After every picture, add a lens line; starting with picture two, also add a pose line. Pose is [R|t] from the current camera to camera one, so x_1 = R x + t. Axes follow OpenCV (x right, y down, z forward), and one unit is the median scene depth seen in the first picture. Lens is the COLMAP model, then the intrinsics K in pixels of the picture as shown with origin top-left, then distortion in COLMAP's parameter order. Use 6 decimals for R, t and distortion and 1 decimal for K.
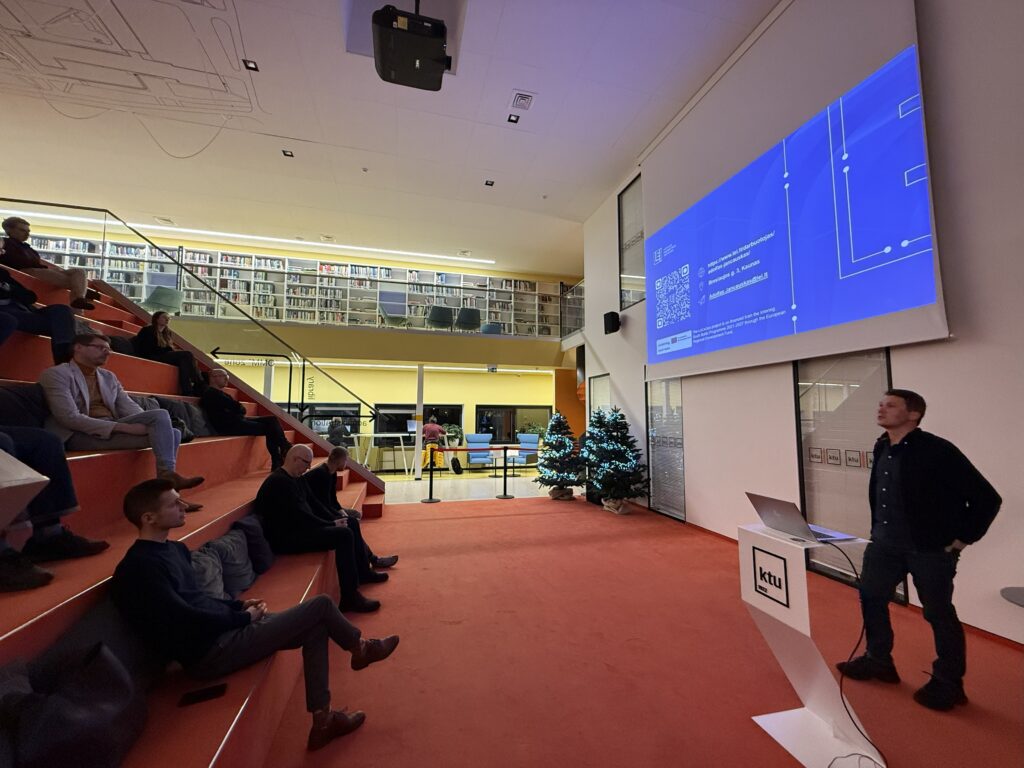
lens RADIAL K [[406.2, 0, 512.0], [0, 406.2, 384.0], [0, 0, 1]] dist [0.001470, 0.000085]
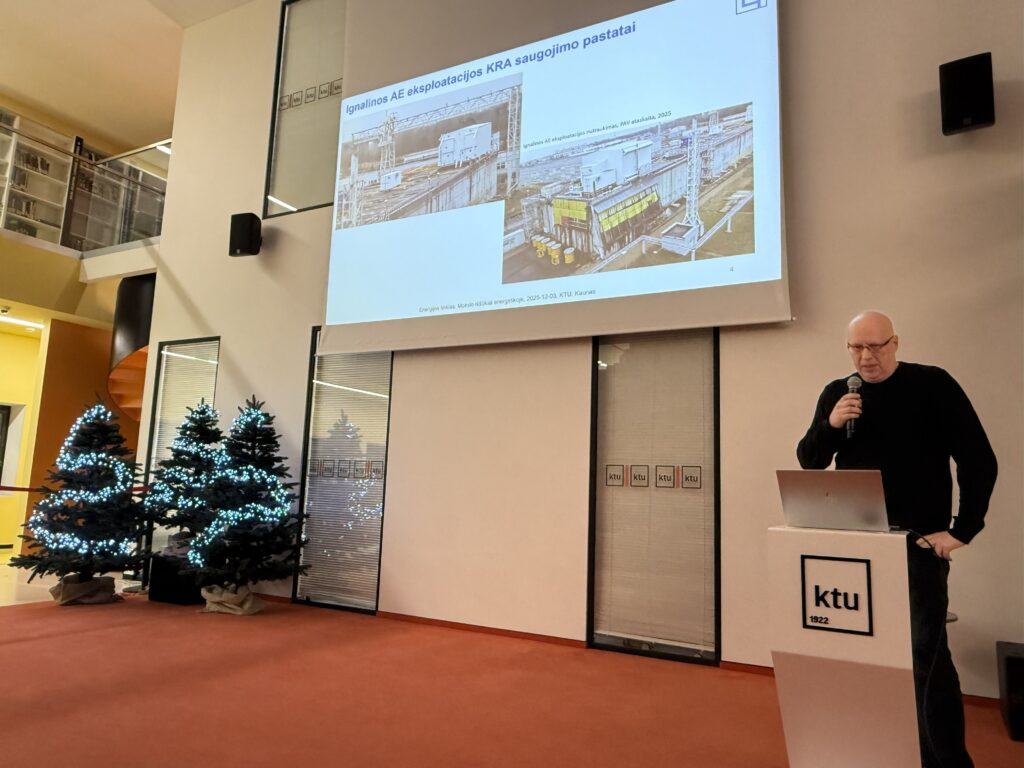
lens RADIAL K [[715.6, 0, 512.0], [0, 715.6, 384.0], [0, 0, 1]] dist [-0.002050, 0.003070]
pose [[0.691818, 0.122905, 0.711535, -0.149763], [-0.093661, 0.992357, -0.080347, 0.079916], [-0.715972, -0.011058, 0.698041, 0.166042]]
